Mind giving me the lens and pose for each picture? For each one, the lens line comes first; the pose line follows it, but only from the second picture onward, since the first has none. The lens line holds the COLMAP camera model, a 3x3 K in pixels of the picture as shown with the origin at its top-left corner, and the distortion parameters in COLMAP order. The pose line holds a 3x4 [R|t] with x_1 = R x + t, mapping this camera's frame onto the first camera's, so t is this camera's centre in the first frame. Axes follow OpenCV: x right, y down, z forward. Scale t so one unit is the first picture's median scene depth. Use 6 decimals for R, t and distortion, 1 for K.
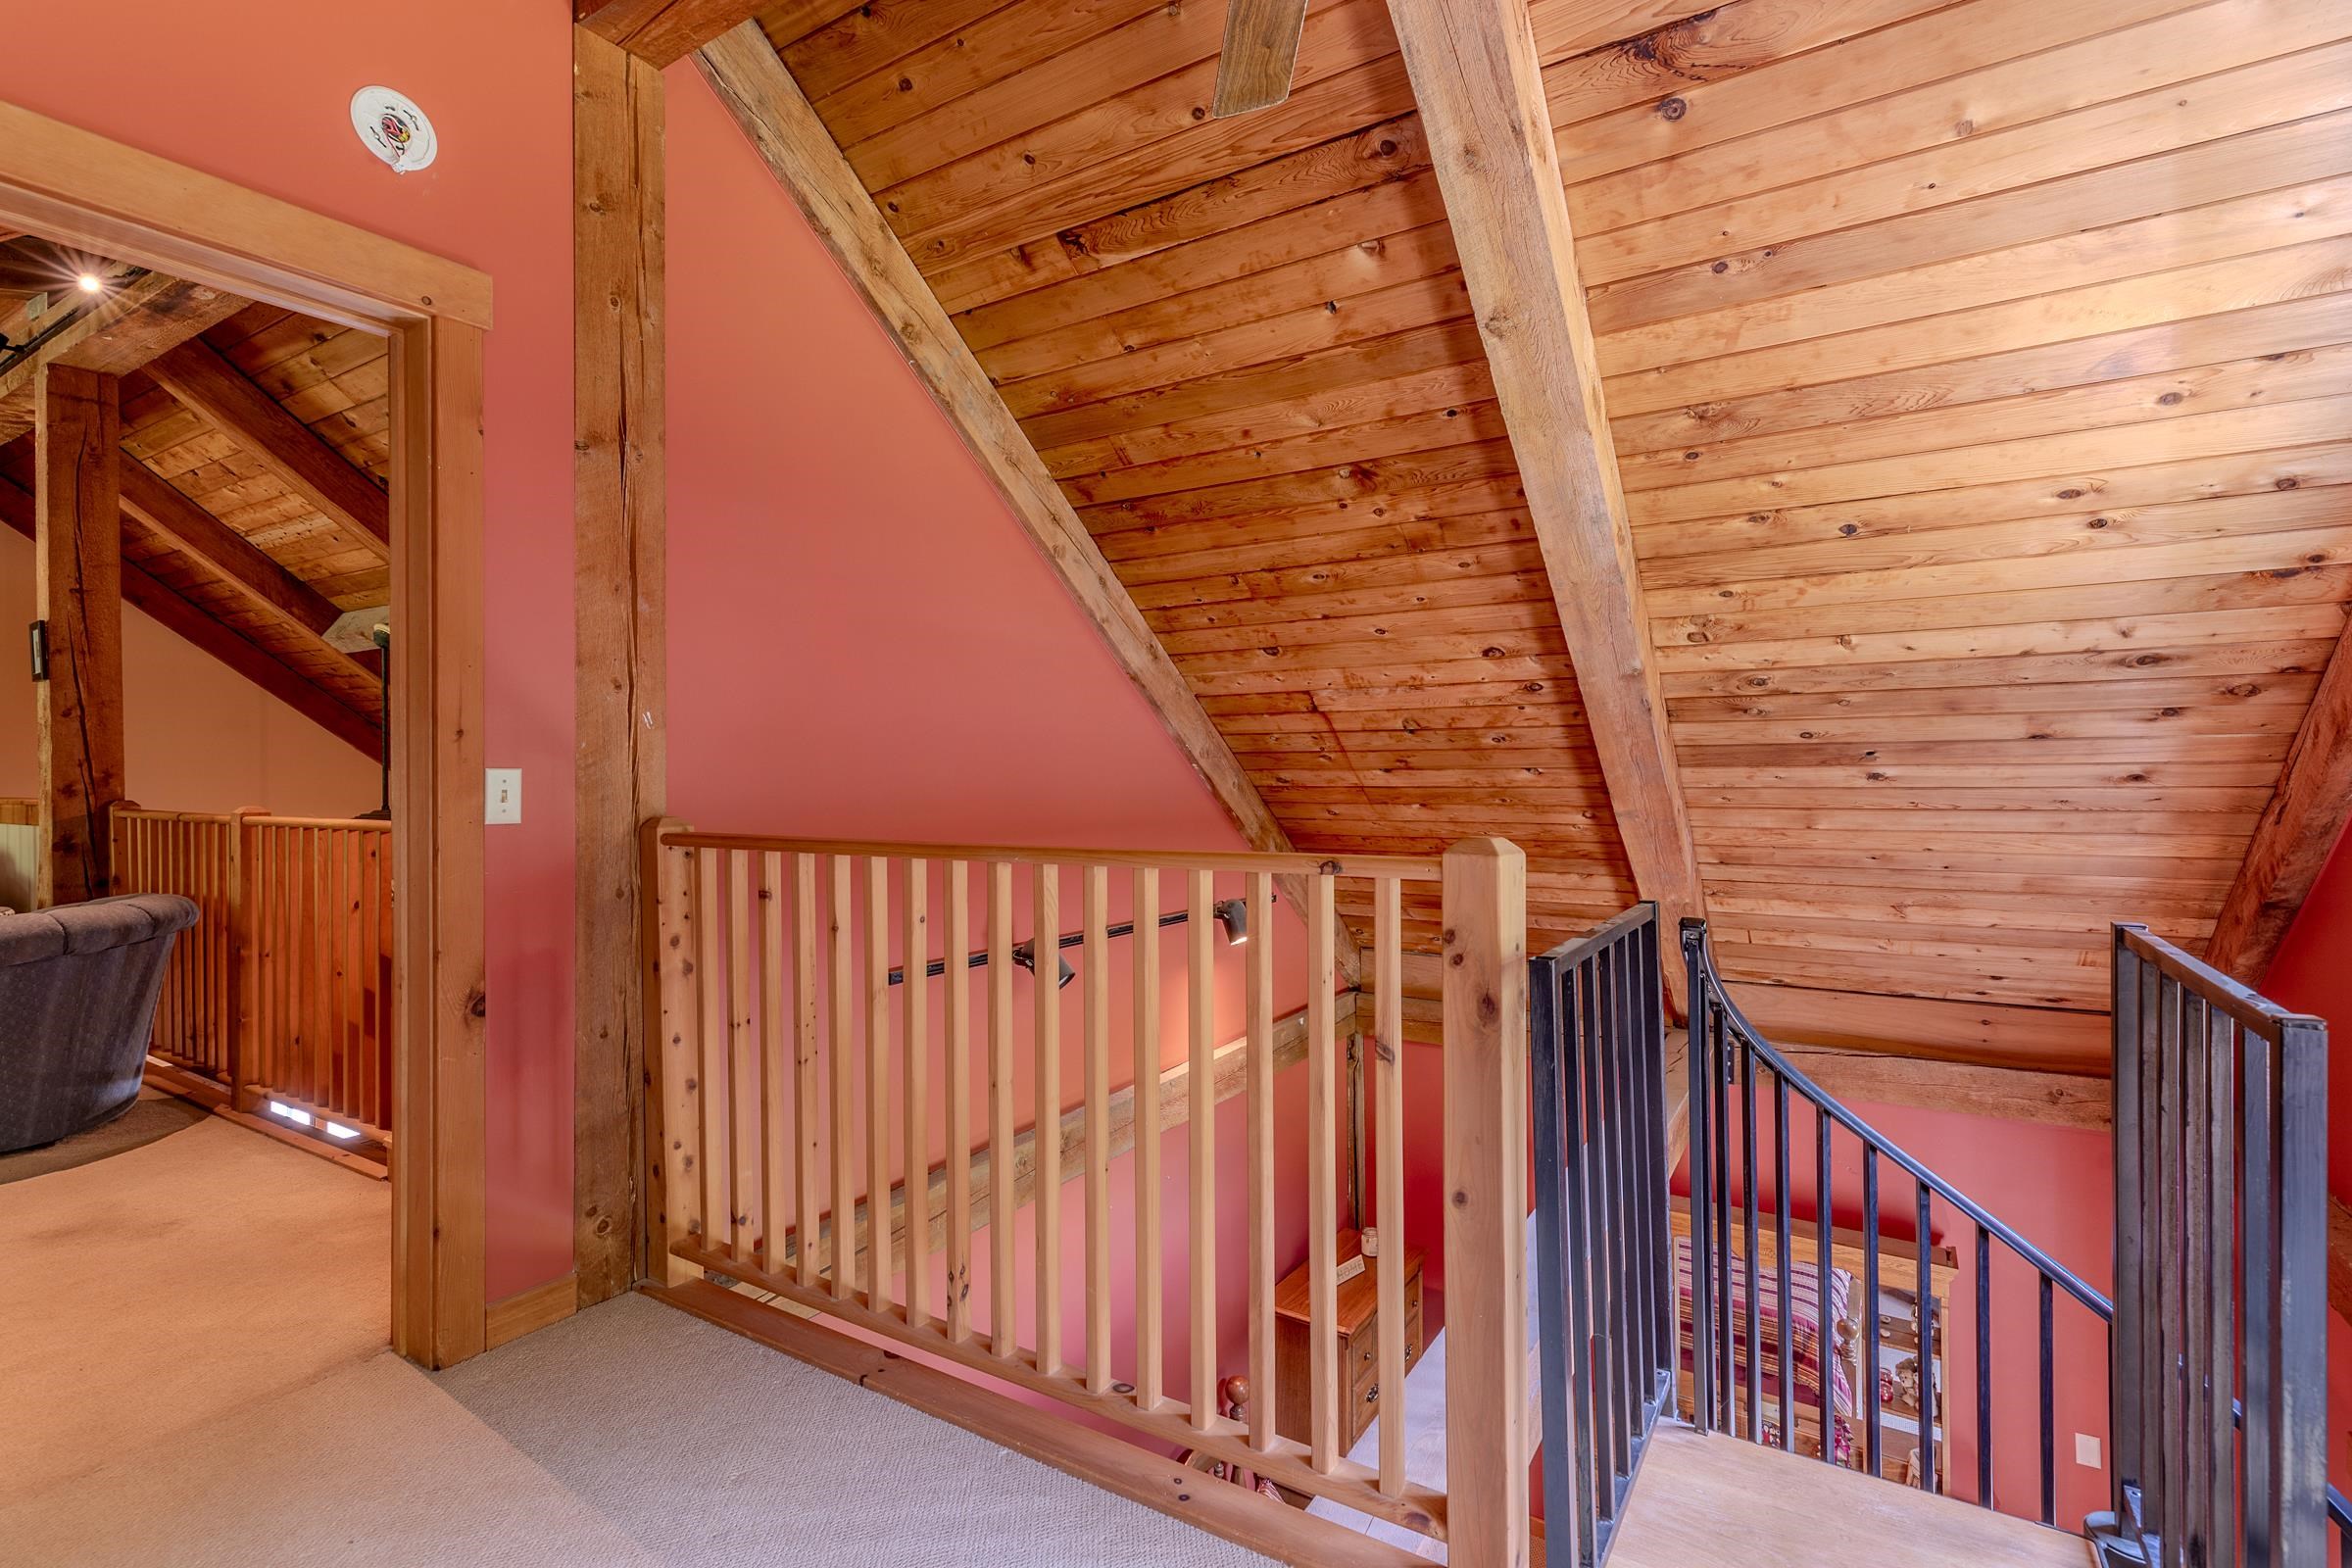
lens RADIAL K [[1093.4, 0, 1176.8], [0, 1093.4, 764.5], [0, 0, 1]] dist [0.002560, -0.000025]
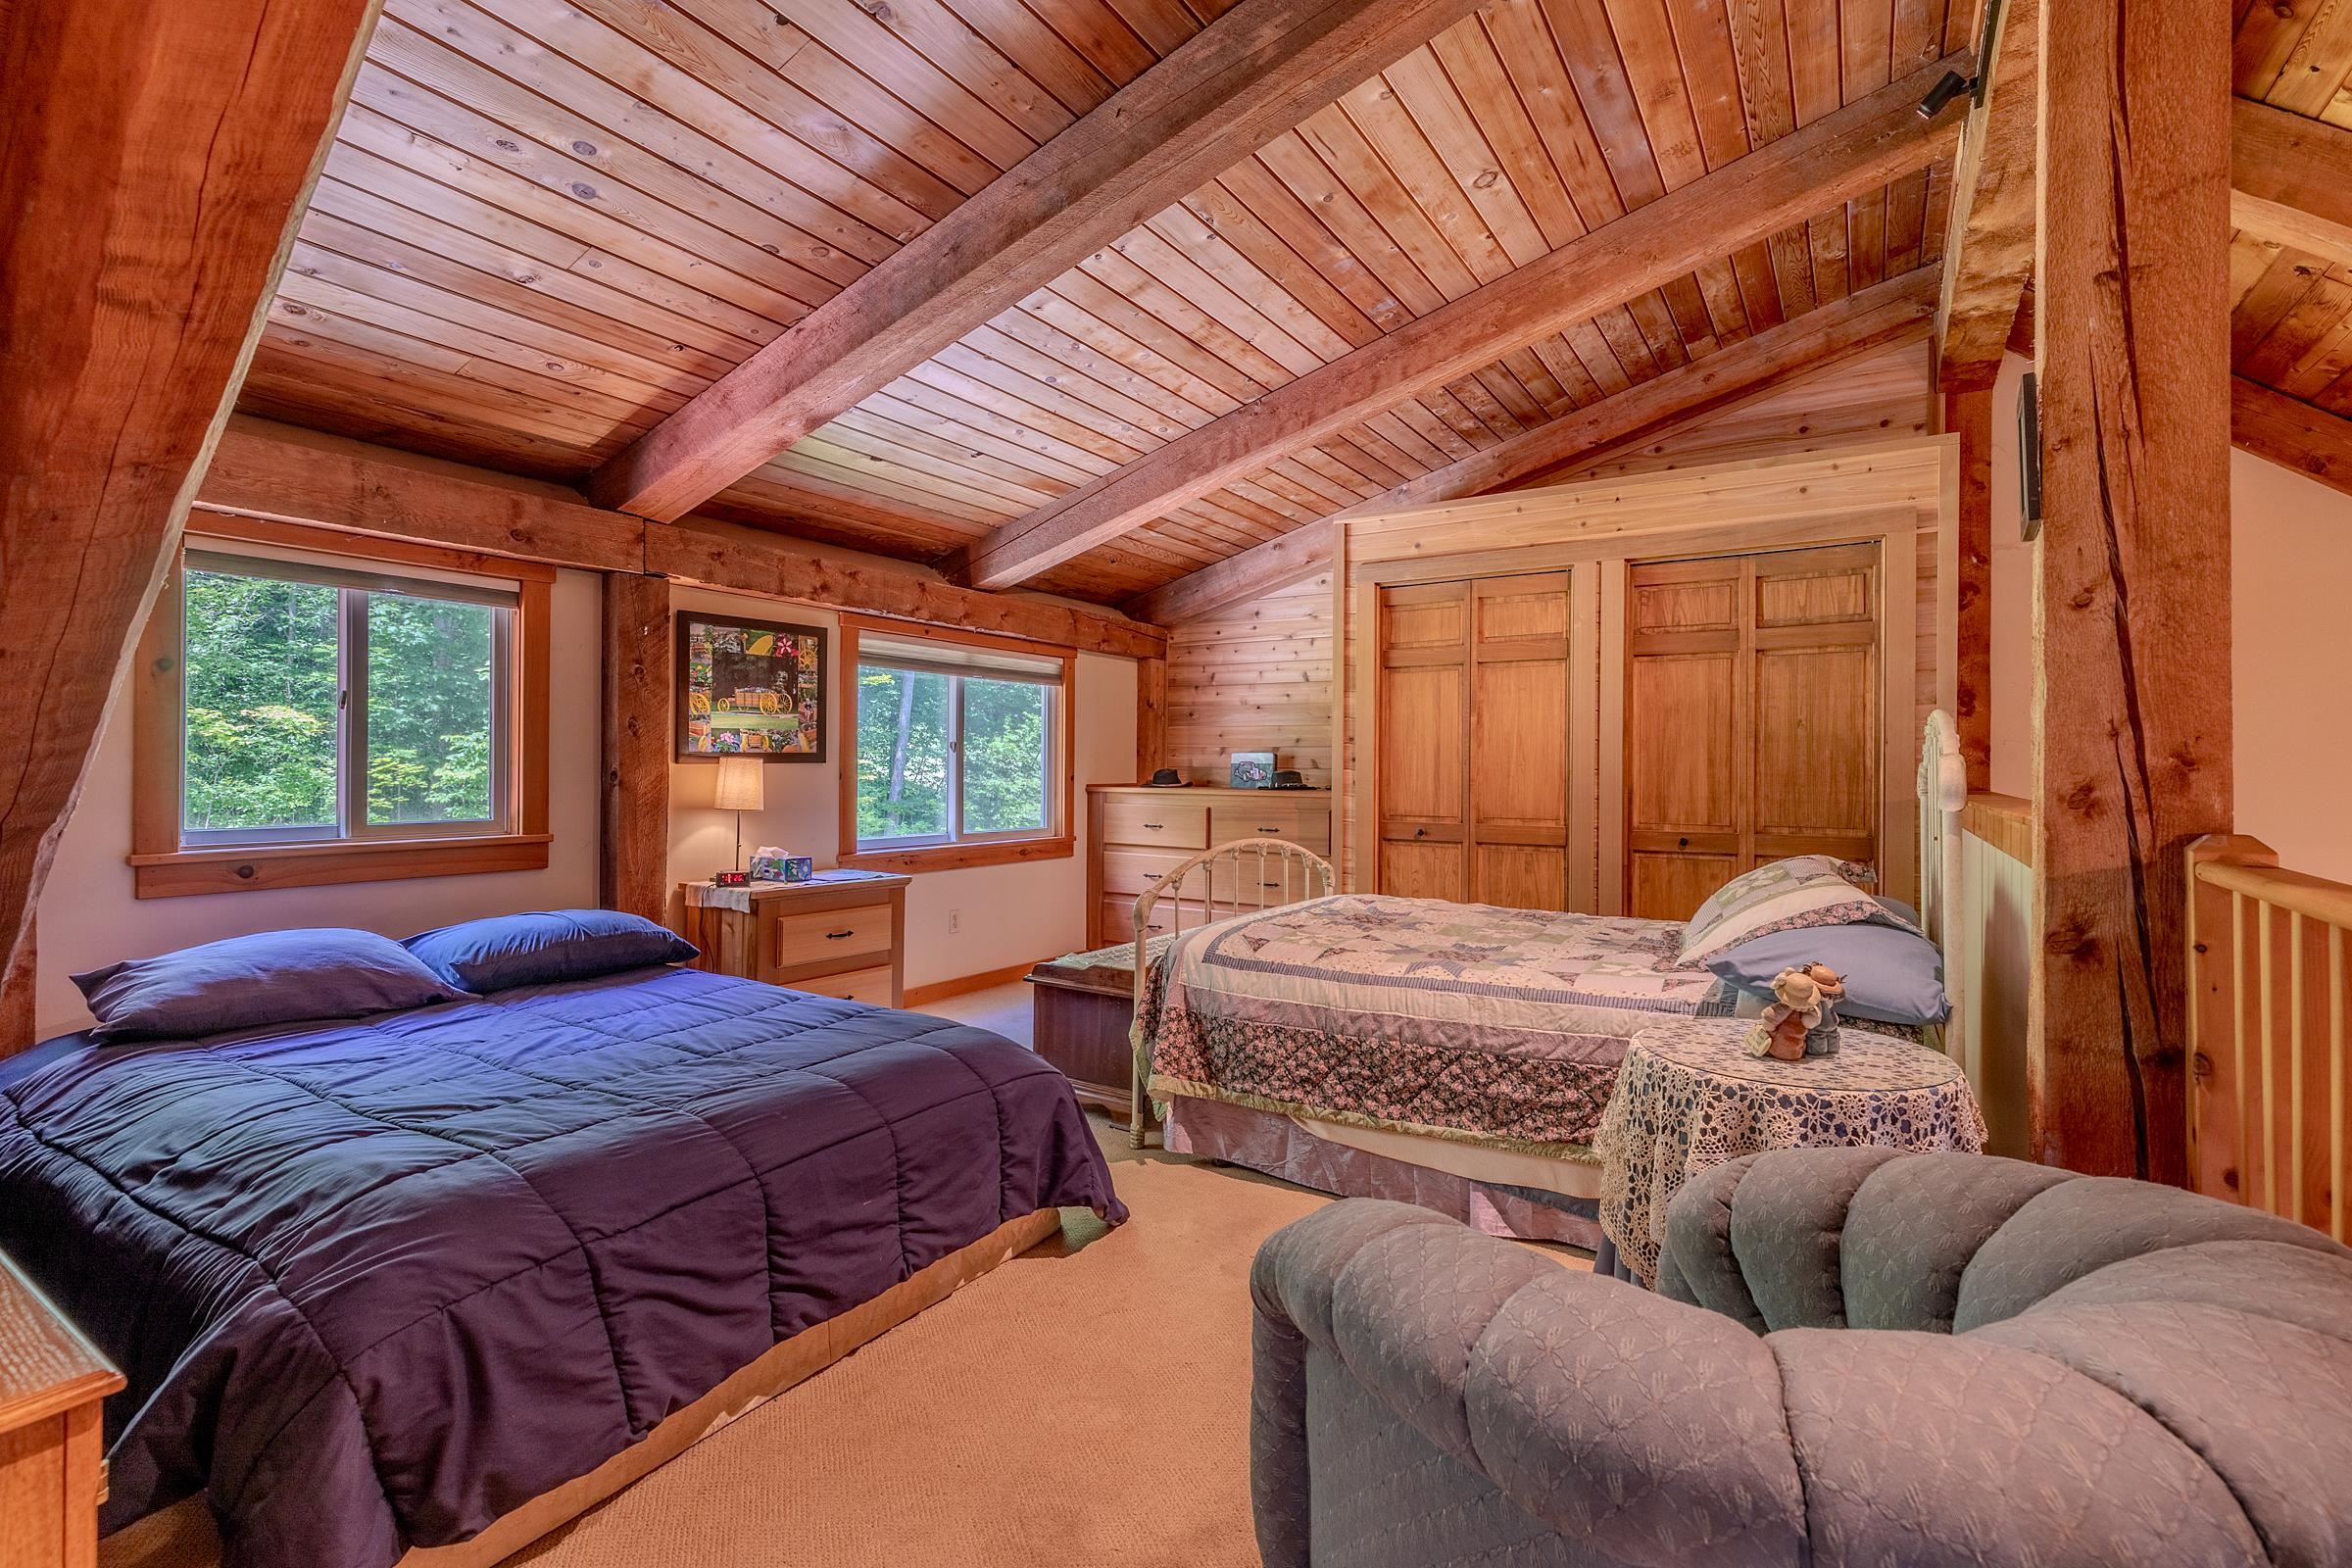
lens RADIAL K [[1075.1, 0, 1186.2], [0, 1075.1, 774.8], [0, 0, 1]] dist [0.003604, 0.000525]
pose [[-0.002386, 0.014103, -0.999898, -0.627586], [0.002721, 0.999897, 0.014096, 0.008267], [0.999993, -0.002687, -0.002424, 0.680782]]
